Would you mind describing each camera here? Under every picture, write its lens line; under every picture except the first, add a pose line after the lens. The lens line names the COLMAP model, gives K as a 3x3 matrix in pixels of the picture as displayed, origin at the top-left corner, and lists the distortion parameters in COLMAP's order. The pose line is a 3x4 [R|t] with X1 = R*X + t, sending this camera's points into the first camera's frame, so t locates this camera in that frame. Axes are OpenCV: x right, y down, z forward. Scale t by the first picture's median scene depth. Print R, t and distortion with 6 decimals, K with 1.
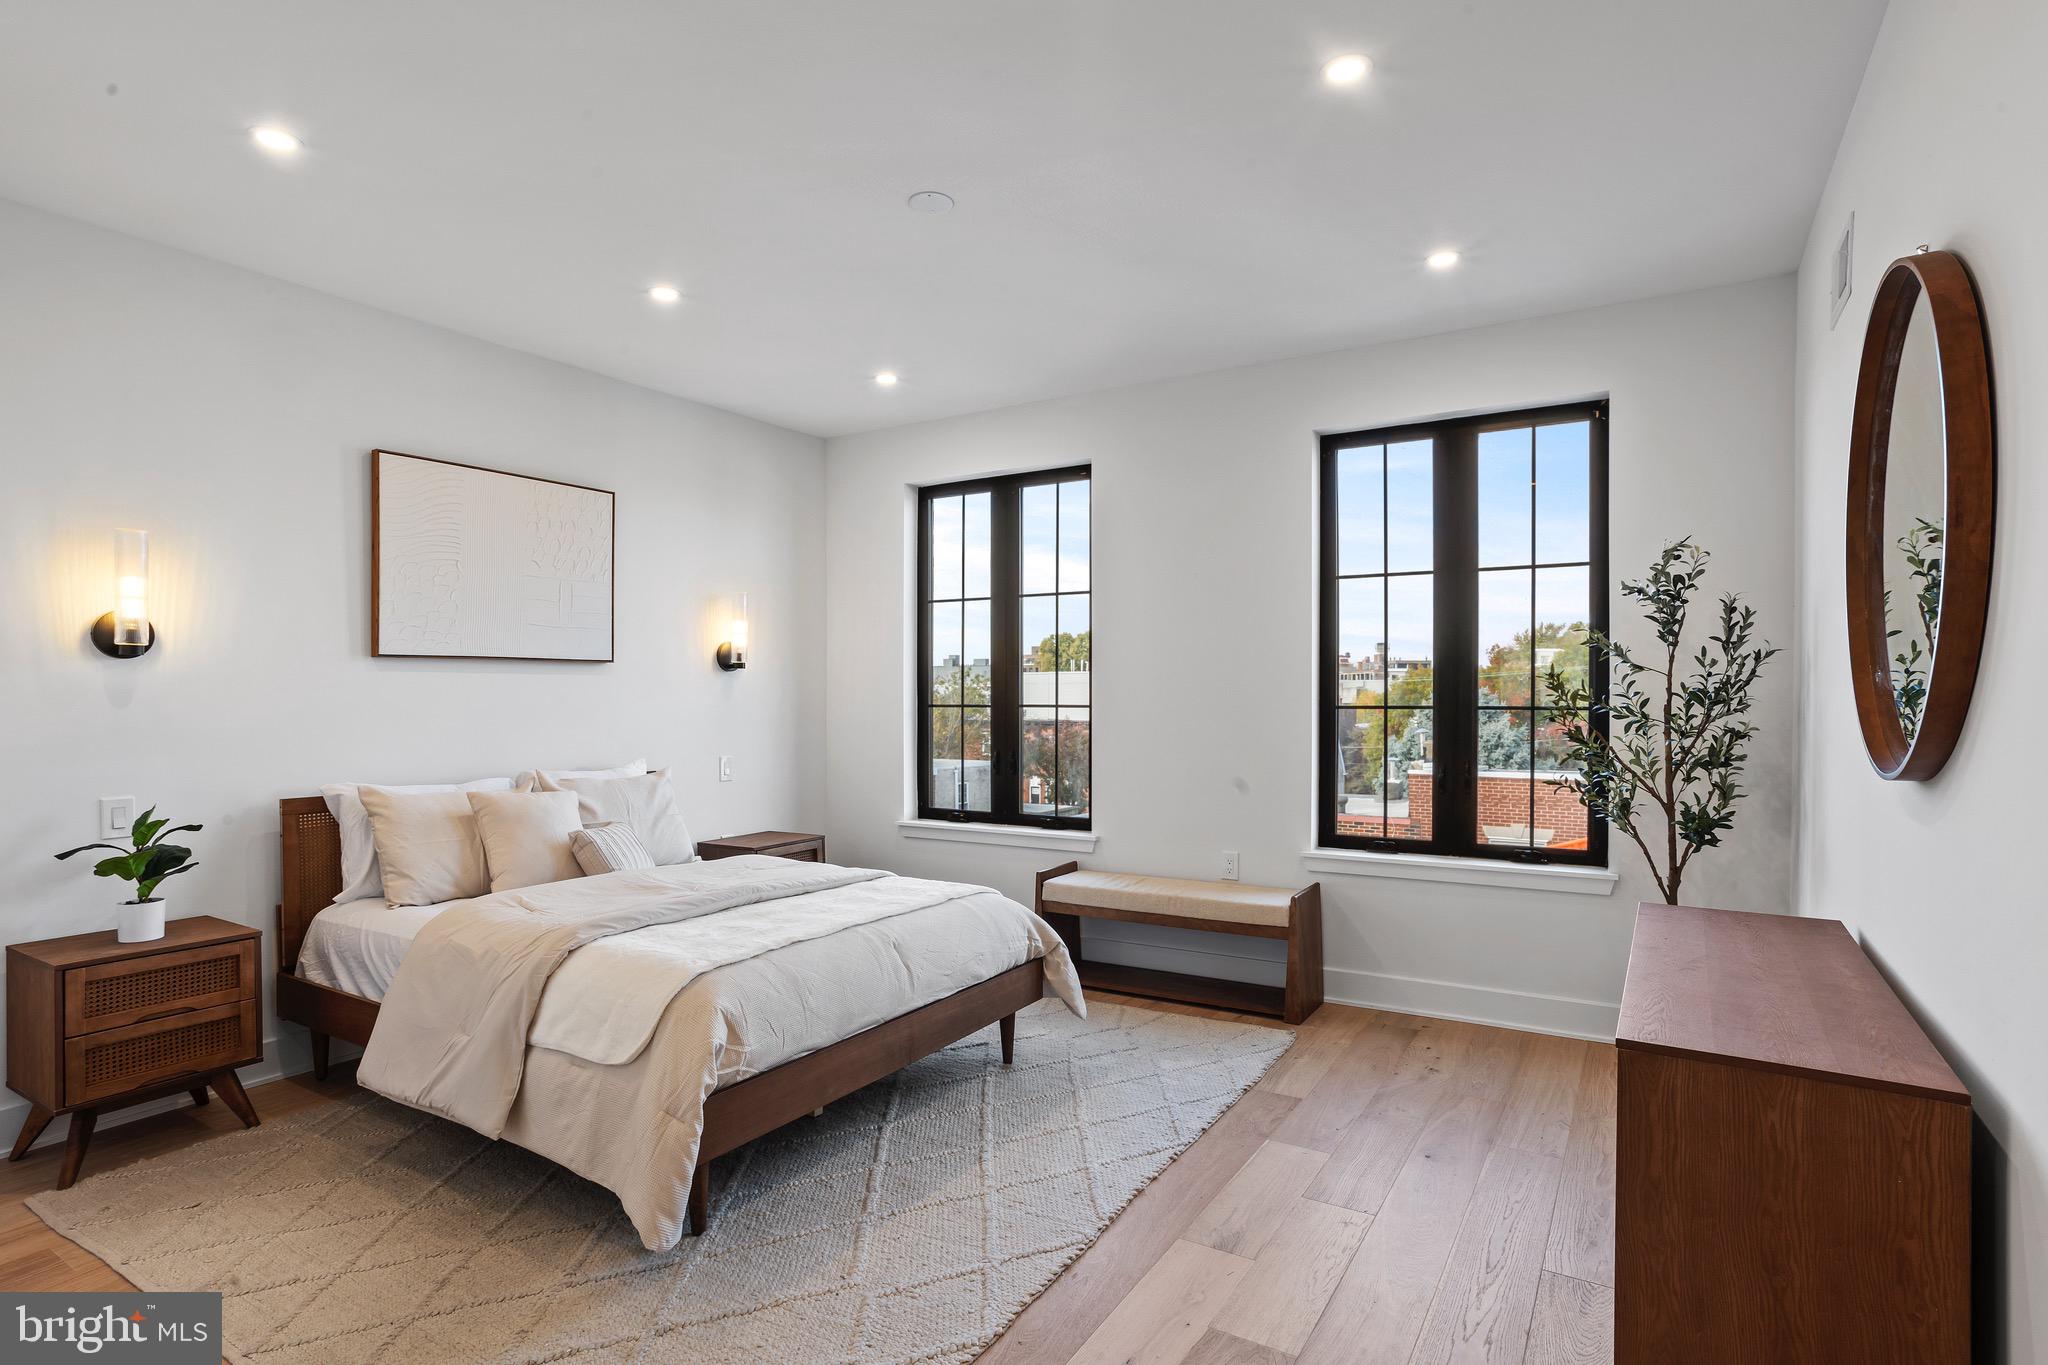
lens RADIAL K [[1043.2, 0, 990.7], [0, 1043.2, 684.3], [0, 0, 1]] dist [-0.057332, 0.034626]
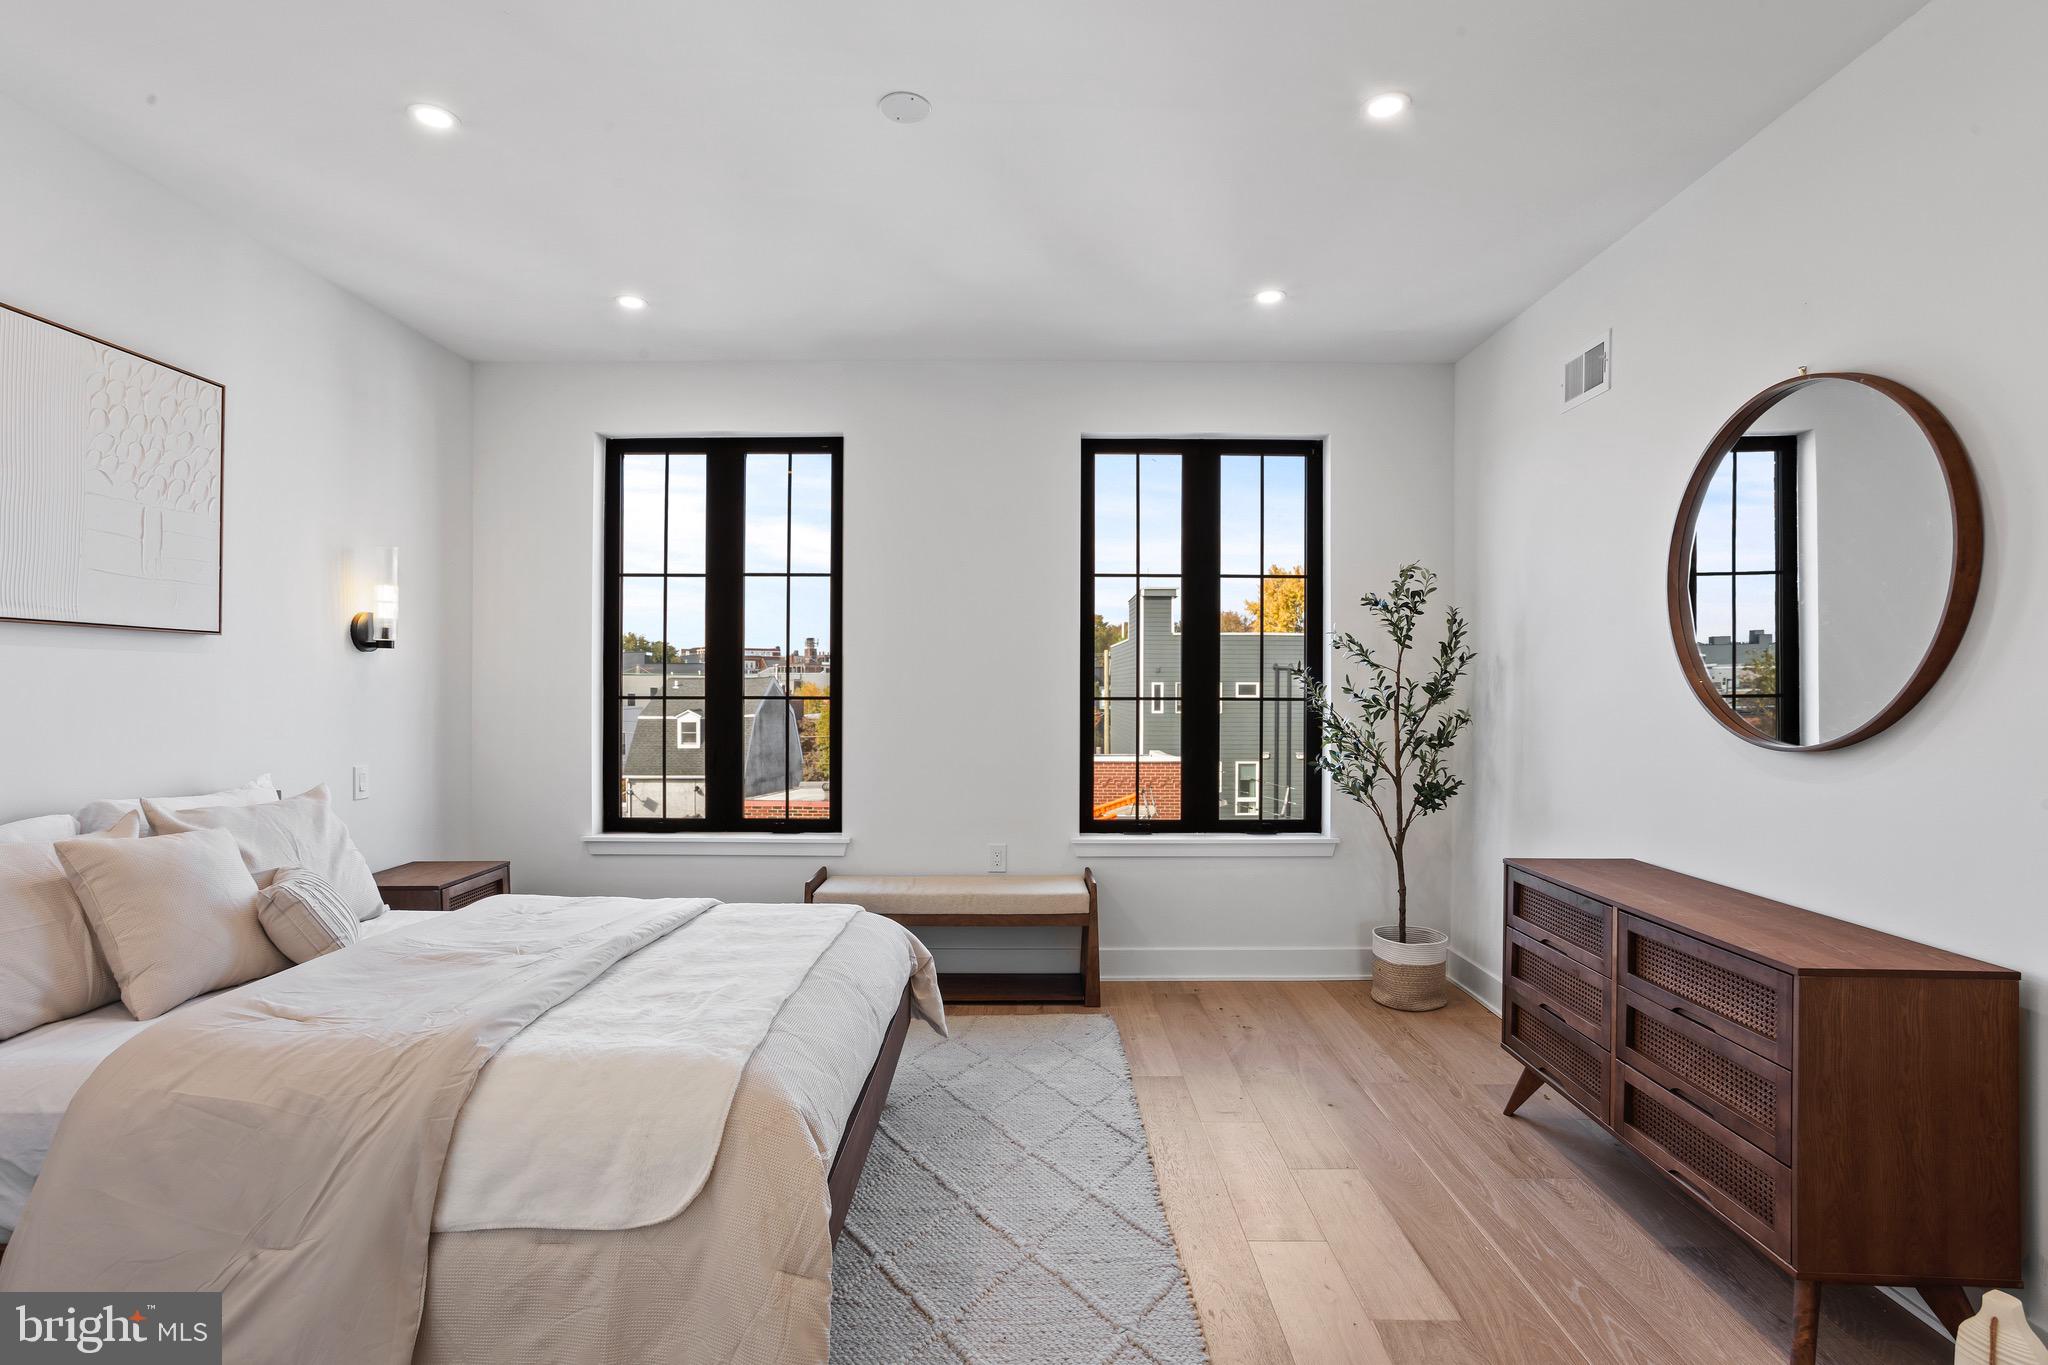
lens RADIAL K [[1018.5, 0, 1017.4], [0, 1018.5, 671.3], [0, 0, 1]] dist [-0.057089, 0.036685]
pose [[0.843895, 0.012901, 0.536354, -0.342964], [-0.010130, 0.999916, -0.008113, 0.003920], [-0.536413, 0.001413, 0.843954, 0.205251]]
